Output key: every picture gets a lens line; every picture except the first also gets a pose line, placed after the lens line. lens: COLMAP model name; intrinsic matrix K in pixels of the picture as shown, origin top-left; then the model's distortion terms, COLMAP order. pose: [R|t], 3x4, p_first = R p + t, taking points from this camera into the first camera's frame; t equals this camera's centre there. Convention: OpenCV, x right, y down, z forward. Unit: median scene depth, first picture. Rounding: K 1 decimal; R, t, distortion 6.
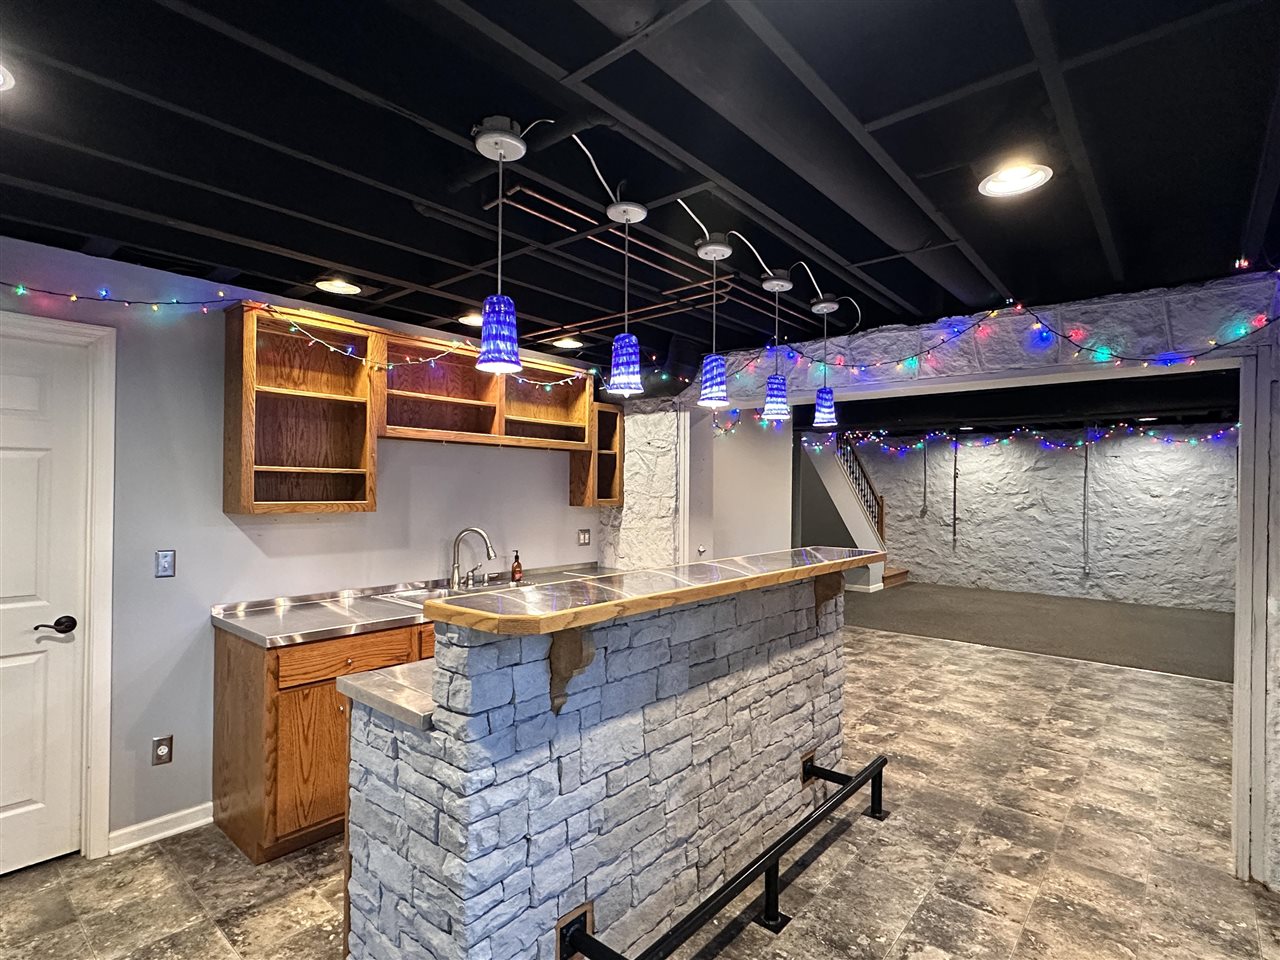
lens RADIAL K [[628.5, 0, 639.0], [0, 628.5, 485.6], [0, 0, 1]] dist [0.002826, 0.000486]
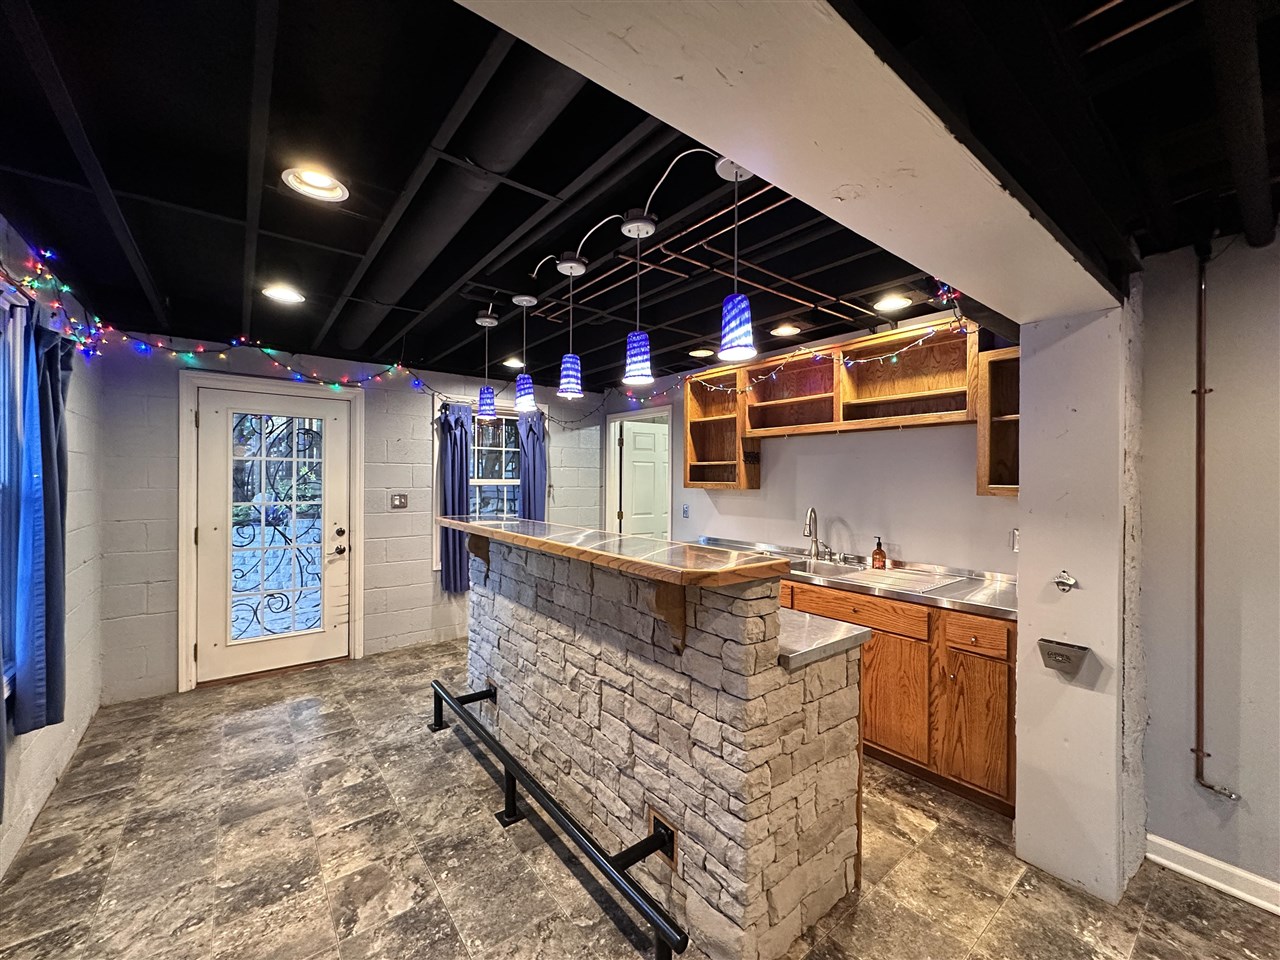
lens RADIAL K [[524.5, 0, 634.6], [0, 524.5, 480.4], [0, 0, 1]] dist [0.001994, 0.000081]
pose [[-0.209413, -0.007242, -0.977801, 2.292565], [-0.002932, 0.999973, -0.006778, 0.077792], [0.977823, 0.001448, -0.209428, 2.831842]]
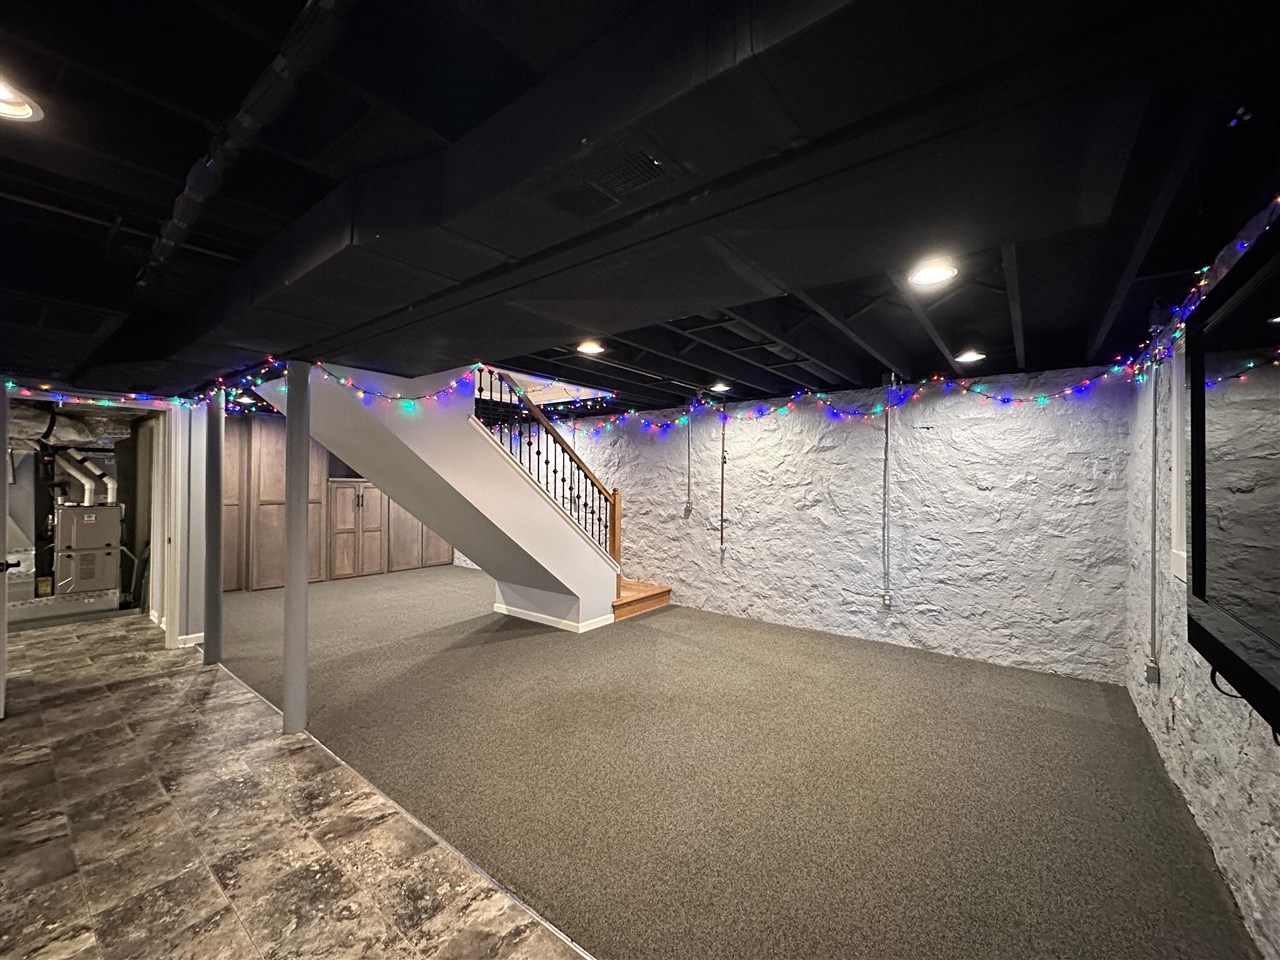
lens RADIAL K [[501.7, 0, 640.0], [0, 501.7, 480.0], [0, 0, 1]] dist [0.007866, 0.000358]
pose [[0.999495, -0.004204, 0.031510, 0.381973], [0.004045, 0.999979, 0.005109, 0.003387], [-0.031531, -0.004979, 0.999490, 0.421451]]
